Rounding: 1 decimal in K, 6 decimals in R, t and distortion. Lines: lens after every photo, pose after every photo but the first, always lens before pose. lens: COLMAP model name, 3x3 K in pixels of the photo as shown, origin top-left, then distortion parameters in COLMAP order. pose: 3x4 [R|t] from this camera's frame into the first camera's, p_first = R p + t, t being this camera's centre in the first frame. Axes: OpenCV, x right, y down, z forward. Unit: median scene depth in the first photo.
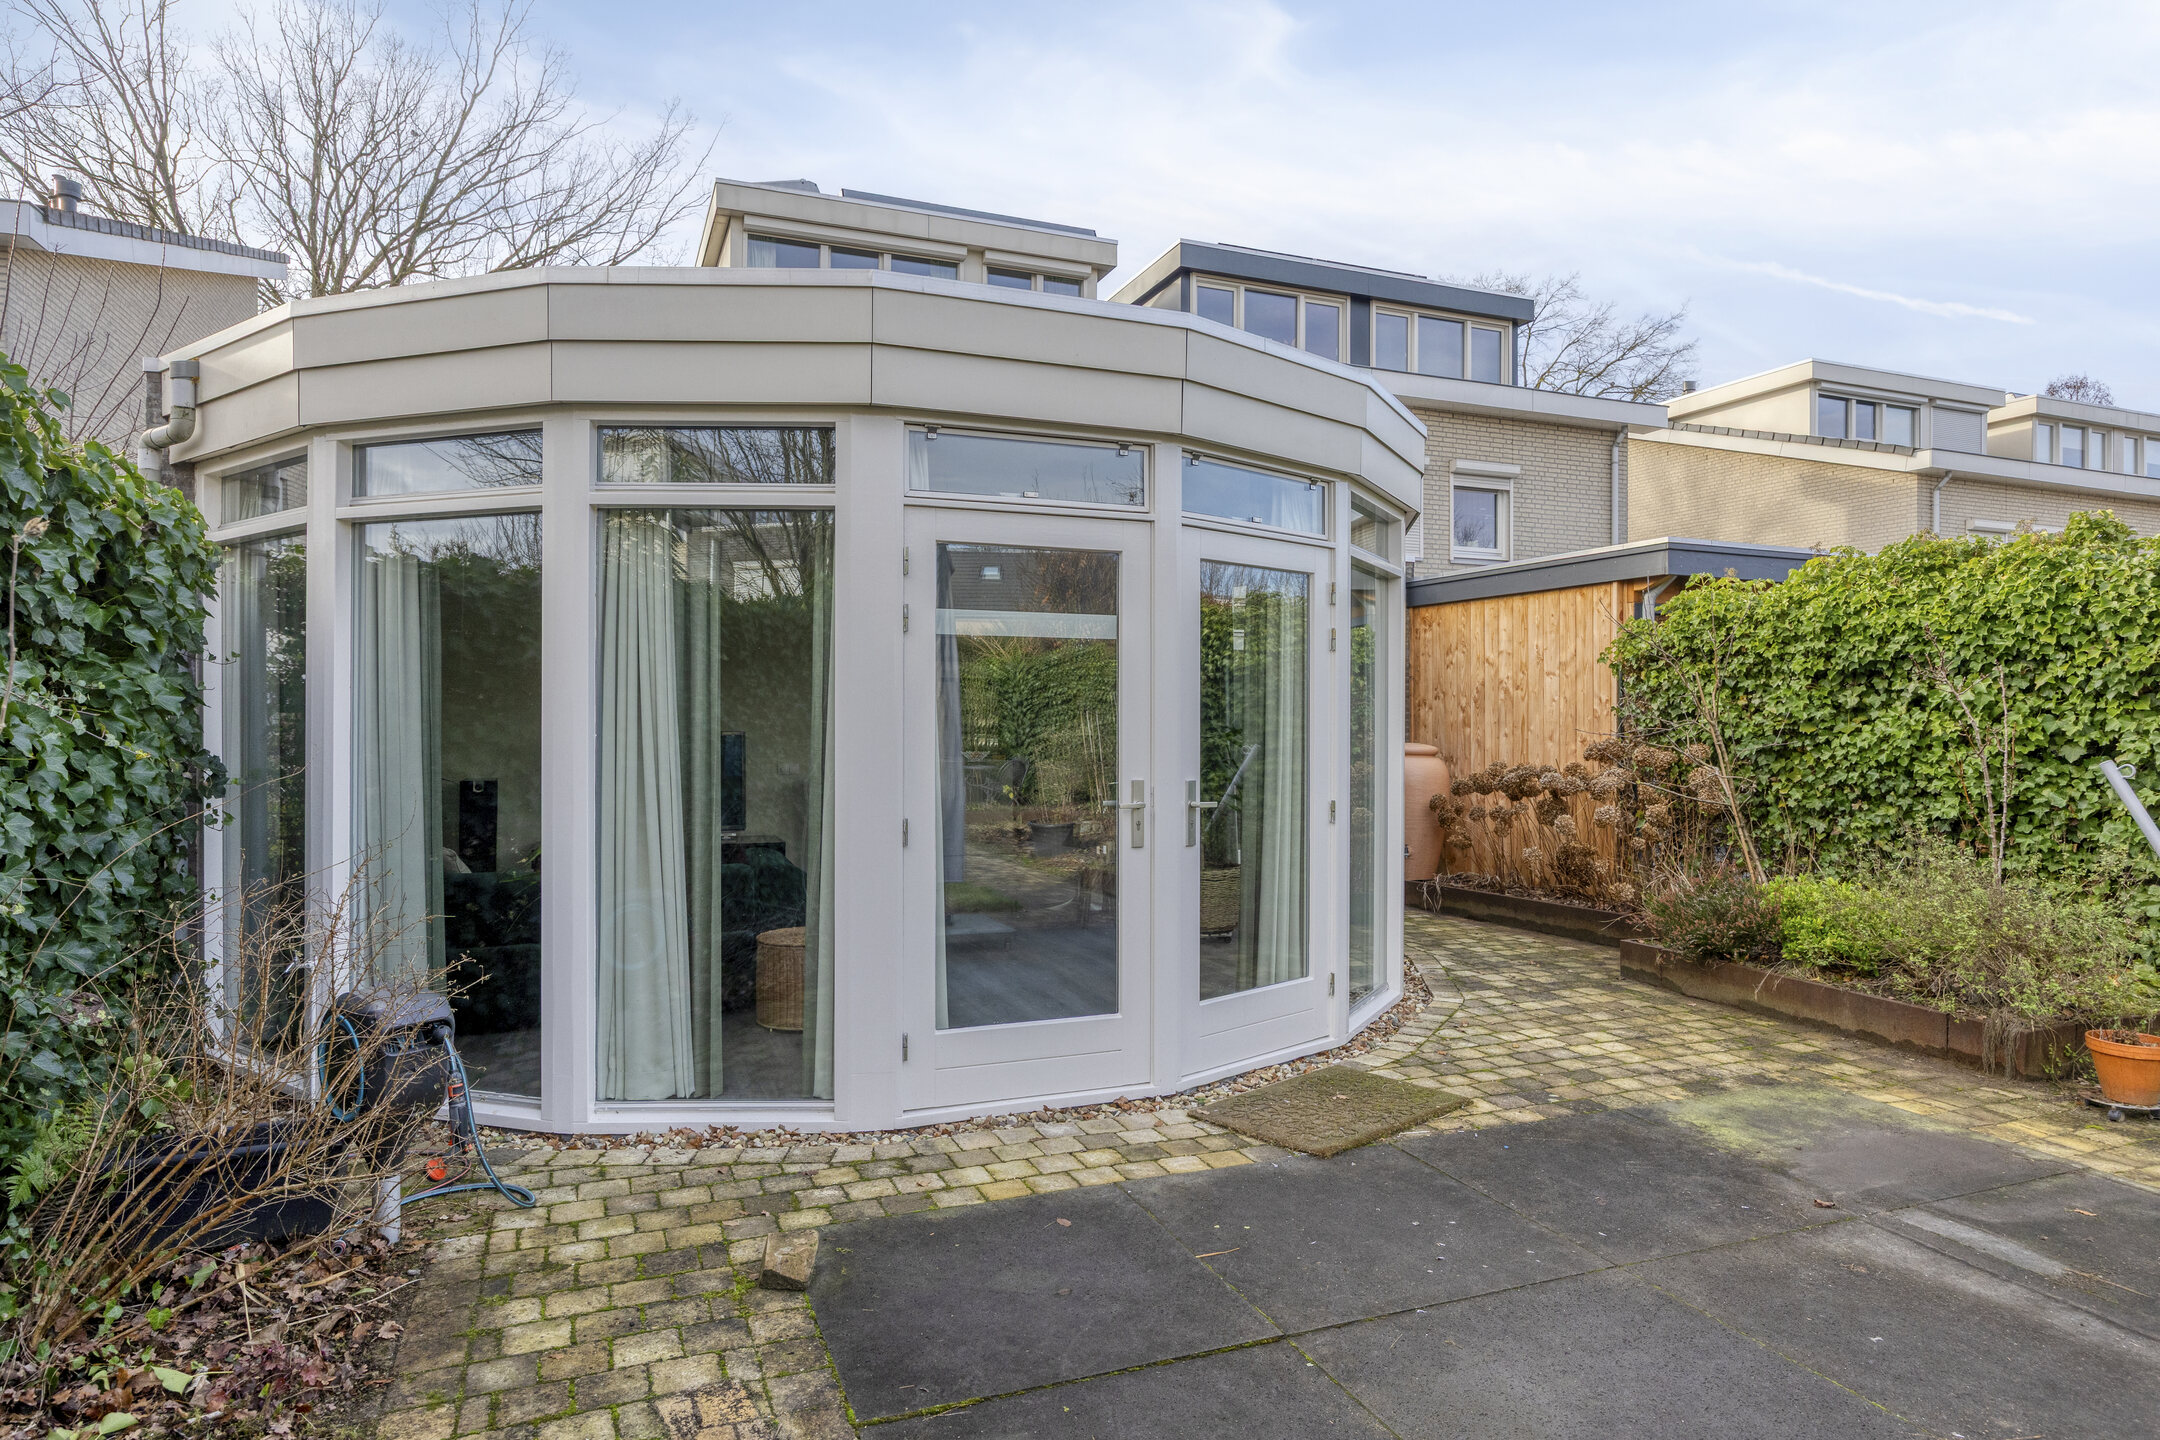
lens RADIAL K [[1224.7, 0, 1073.3], [0, 1224.7, 707.5], [0, 0, 1]] dist [-0.007078, -0.000155]
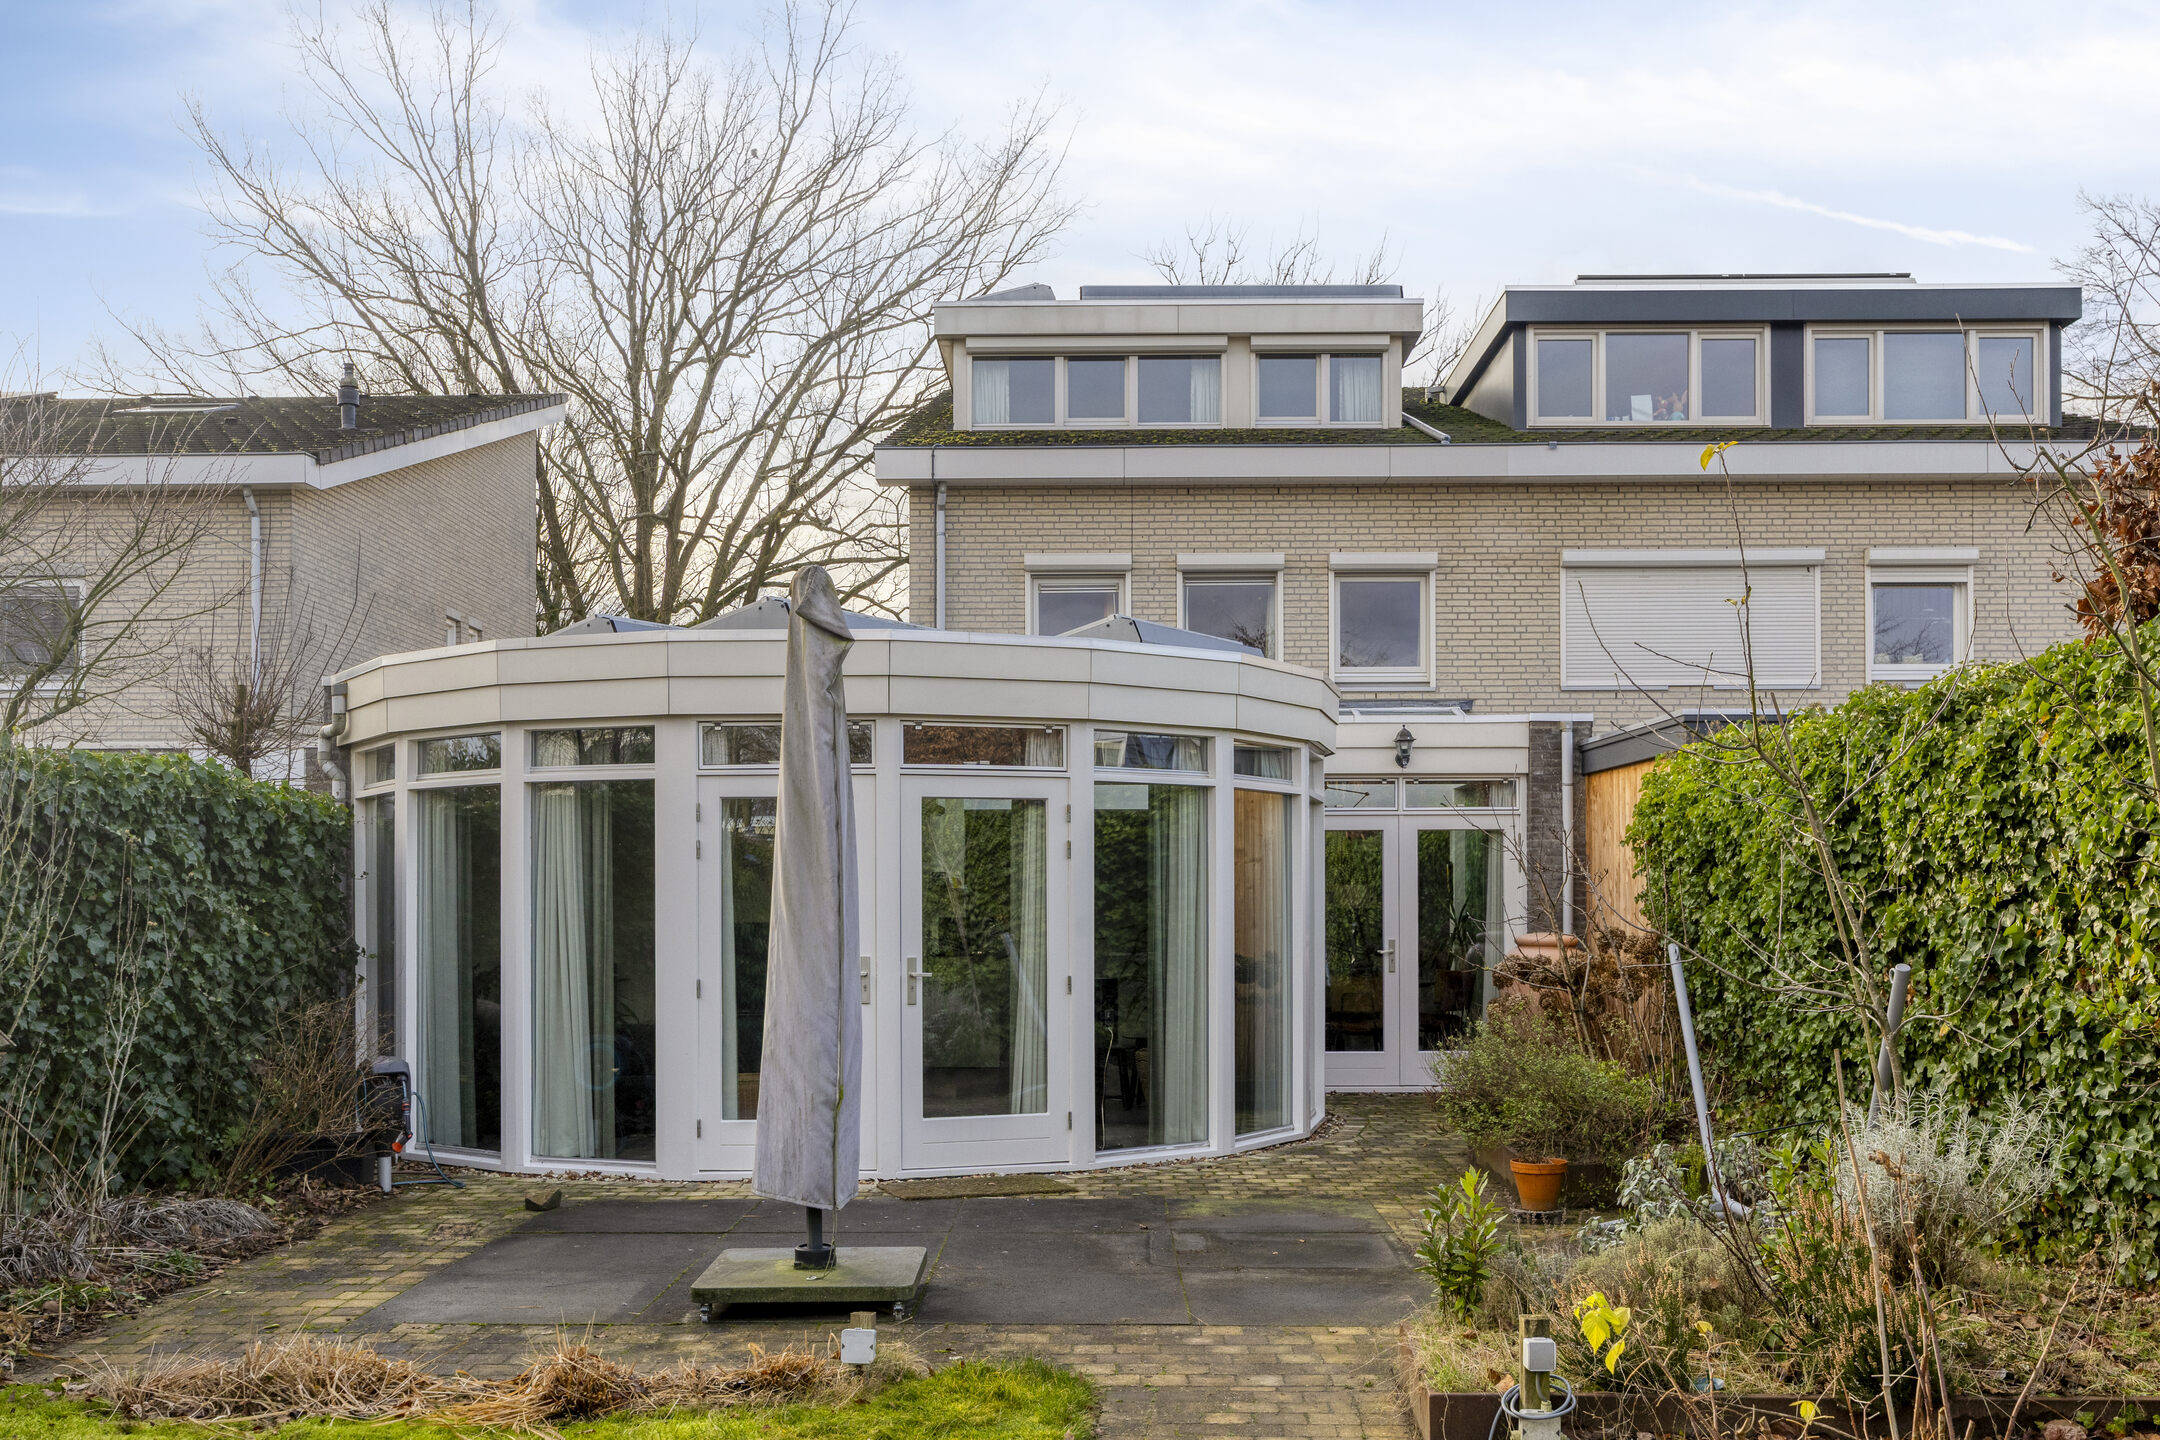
lens RADIAL K [[2039.1, 0, 1082.6], [0, 2039.1, 831.3], [0, 0, 1]] dist [-0.012091, 0.004386]
pose [[0.929389, -0.020004, -0.368558, 1.087696], [0.010894, 0.999582, -0.026780, -0.017772], [0.368940, 0.020874, 0.929219, -1.040394]]
